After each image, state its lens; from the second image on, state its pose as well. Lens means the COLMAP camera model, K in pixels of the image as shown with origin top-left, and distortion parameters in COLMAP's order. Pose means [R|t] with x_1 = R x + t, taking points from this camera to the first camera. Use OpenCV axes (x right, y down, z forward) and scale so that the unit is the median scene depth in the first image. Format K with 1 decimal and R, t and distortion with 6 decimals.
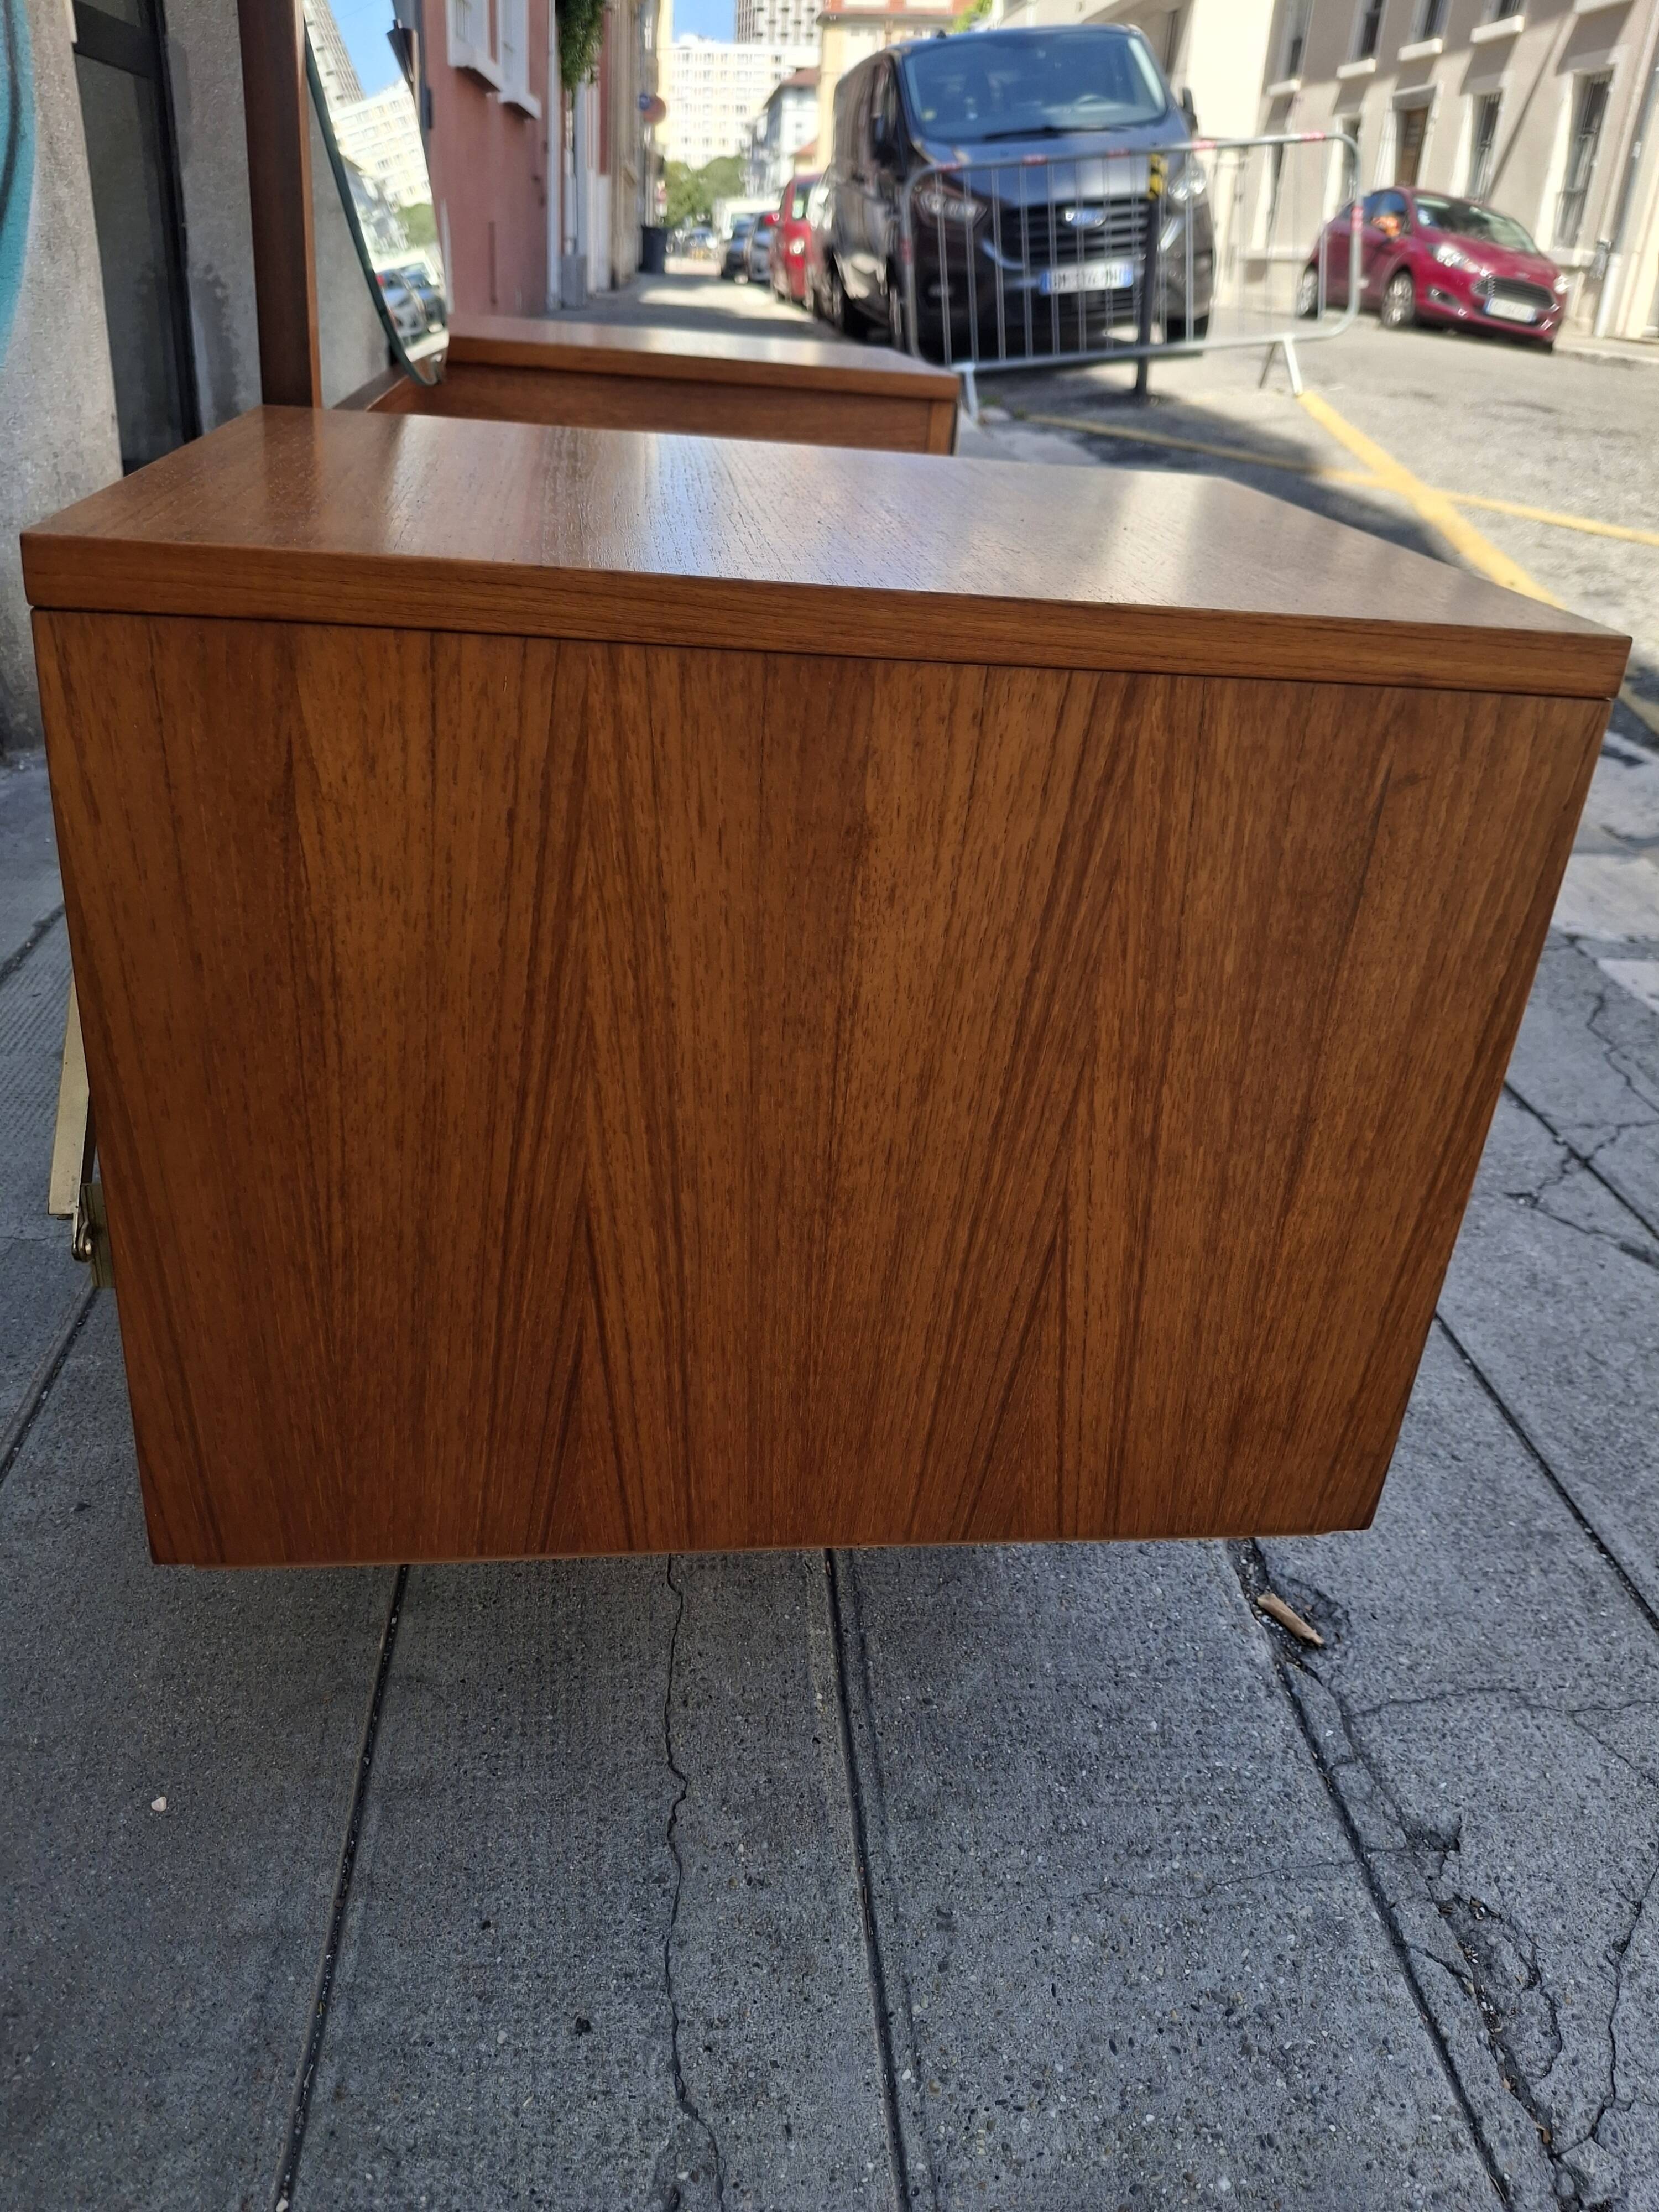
lens RADIAL K [[1655.6, 0, 841.5], [0, 1655.6, 1125.0], [0, 0, 1]] dist [0.001405, -0.039495]
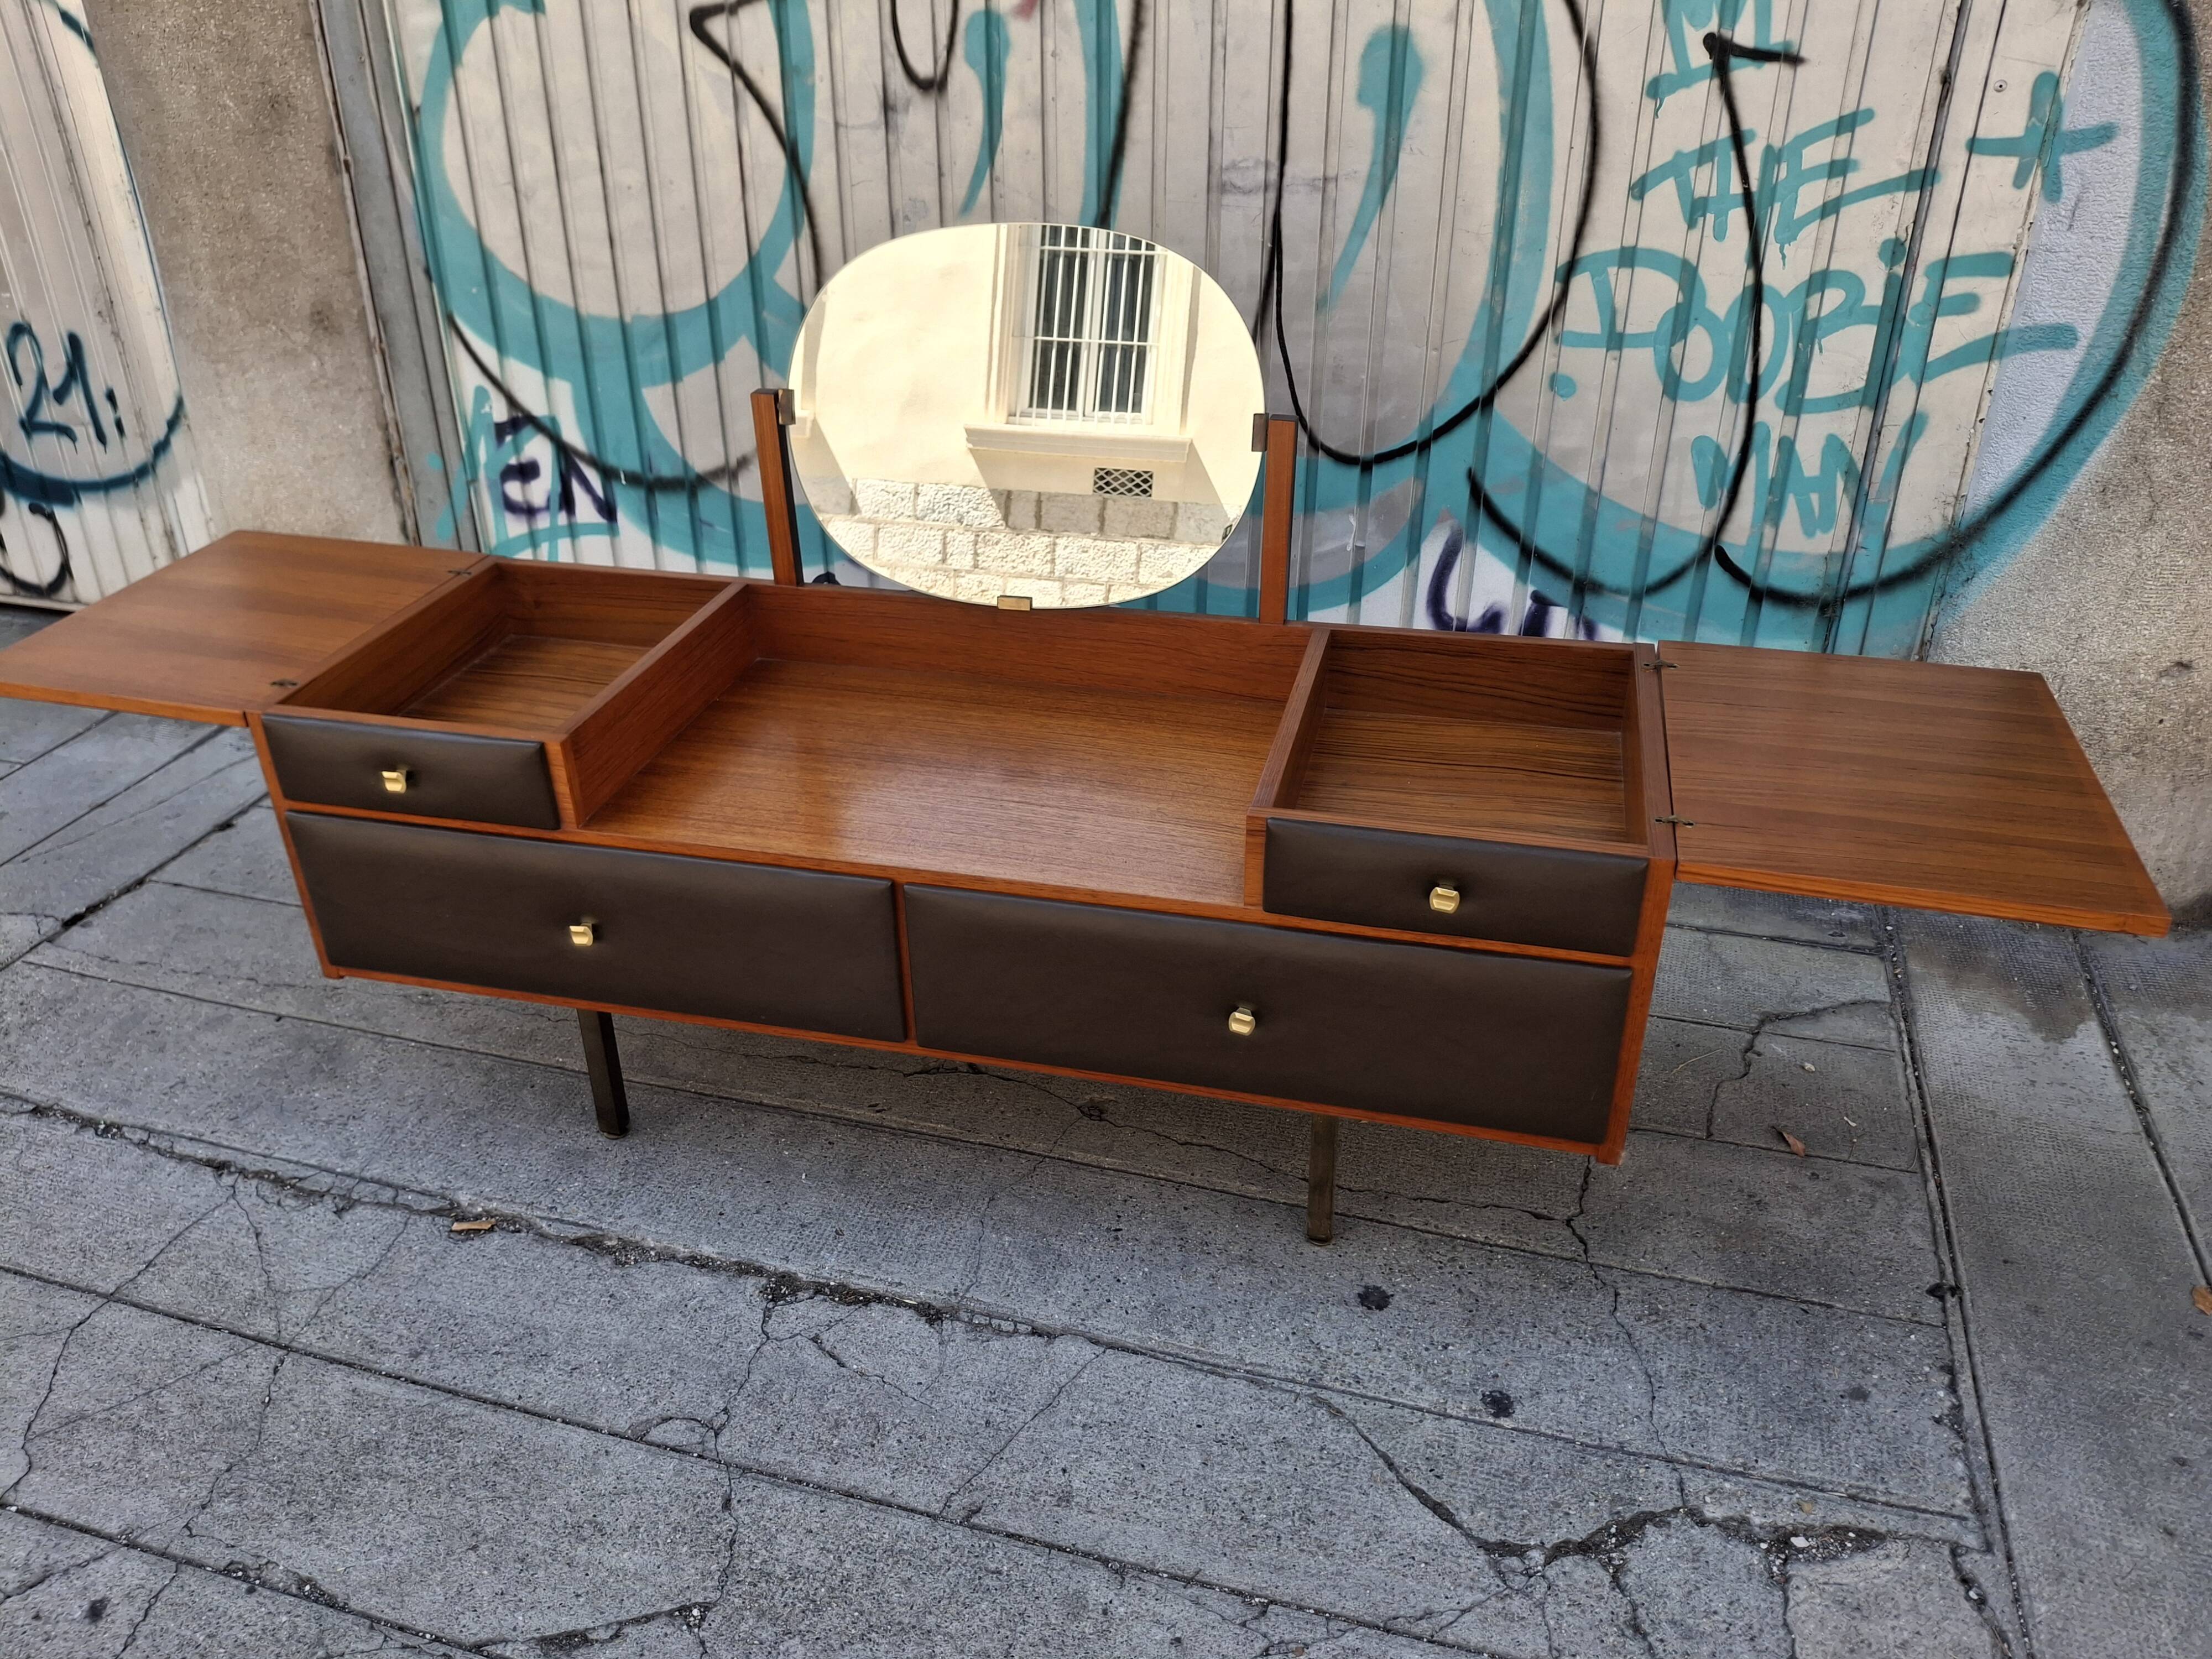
lens RADIAL K [[1655.6, 0, 1077.2], [0, 1655.6, 819.7], [0, 0, 1]] dist [0.001405, -0.039495]
pose [[-0.377801, 0.384213, -0.842405, 1.730424], [-0.440061, 0.725990, 0.528475, -1.640692], [0.814624, 0.570368, -0.105203, 1.797040]]
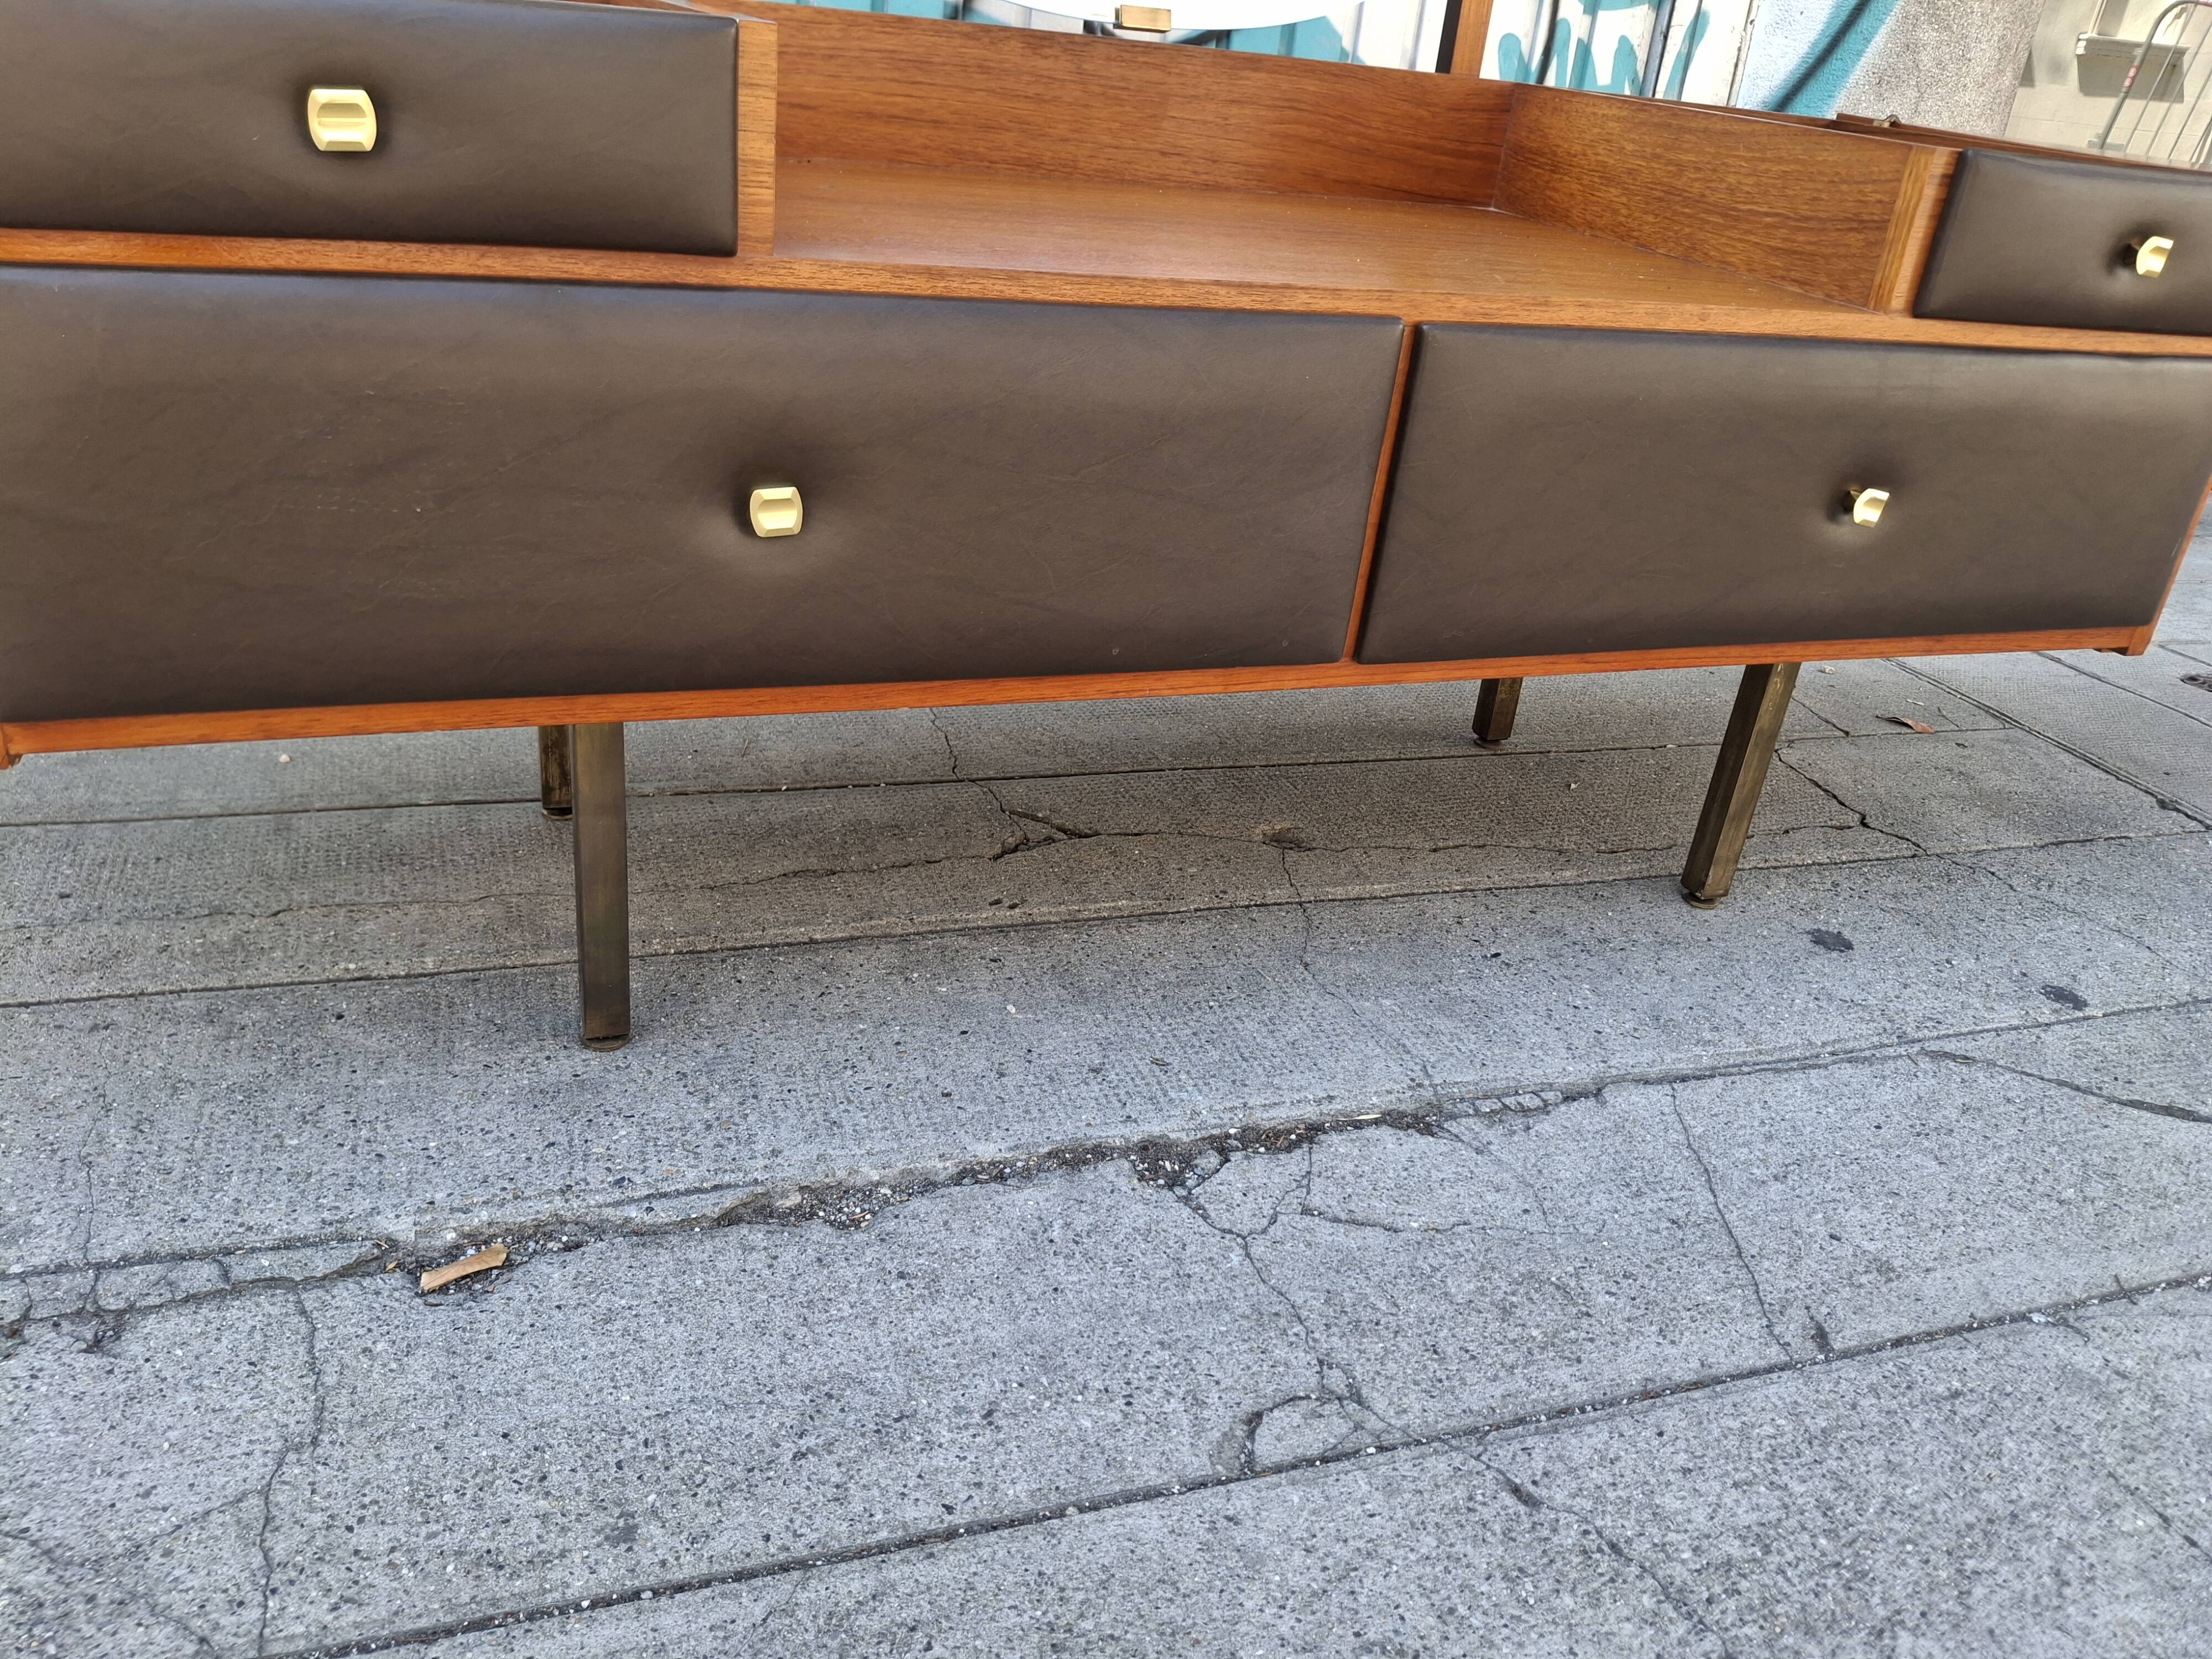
lens RADIAL K [[1655.6, 0, 1094.3], [0, 1655.6, 819.3], [0, 0, 1]] dist [0.001405, -0.039495]
pose [[0.239883, 0.374648, -0.895597, 1.230383], [-0.523454, 0.826855, 0.205686, -0.287284], [0.817589, 0.419463, 0.394460, 0.990857]]
